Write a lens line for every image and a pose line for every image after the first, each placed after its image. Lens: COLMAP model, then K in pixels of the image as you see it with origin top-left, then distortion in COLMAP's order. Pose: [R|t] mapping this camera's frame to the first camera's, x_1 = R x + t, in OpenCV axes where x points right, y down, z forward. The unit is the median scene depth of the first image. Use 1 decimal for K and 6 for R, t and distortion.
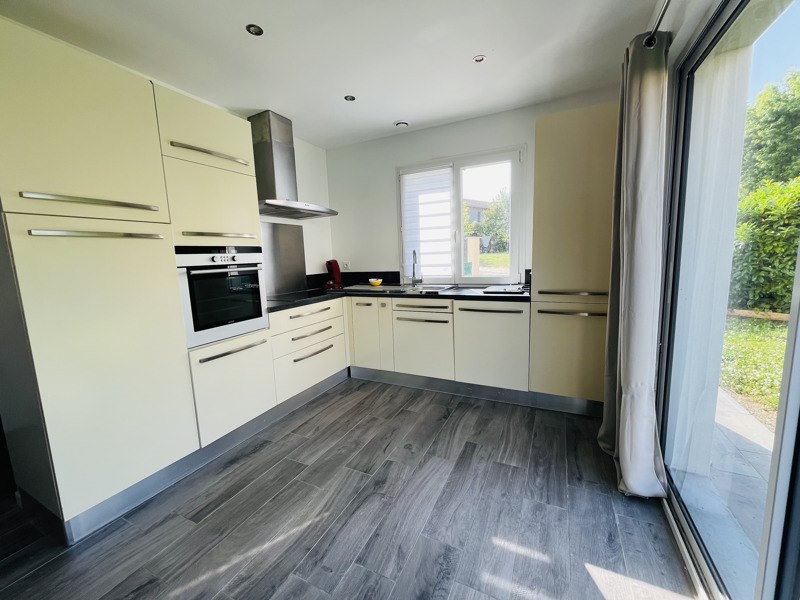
lens RADIAL K [[322.2, 0, 399.9], [0, 322.2, 297.1], [0, 0, 1]] dist [0.000177, 0.000008]
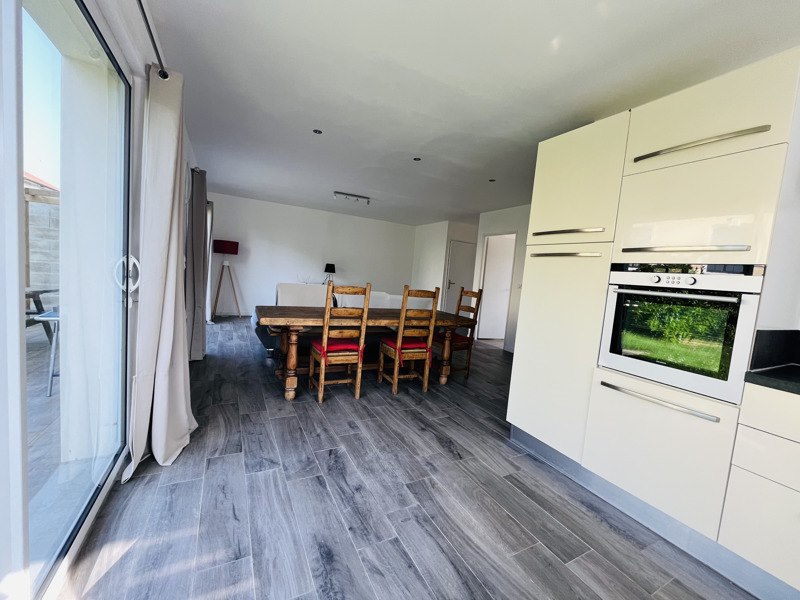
lens RADIAL K [[322.2, 0, 399.8], [0, 322.2, 300.4], [0, 0, 1]] dist [0.000177, 0.000008]
pose [[-0.584919, 0.055101, -0.809218, 0.529874], [-0.166848, 0.968179, 0.186526, -0.124939], [0.793745, 0.244119, -0.557113, 1.077187]]
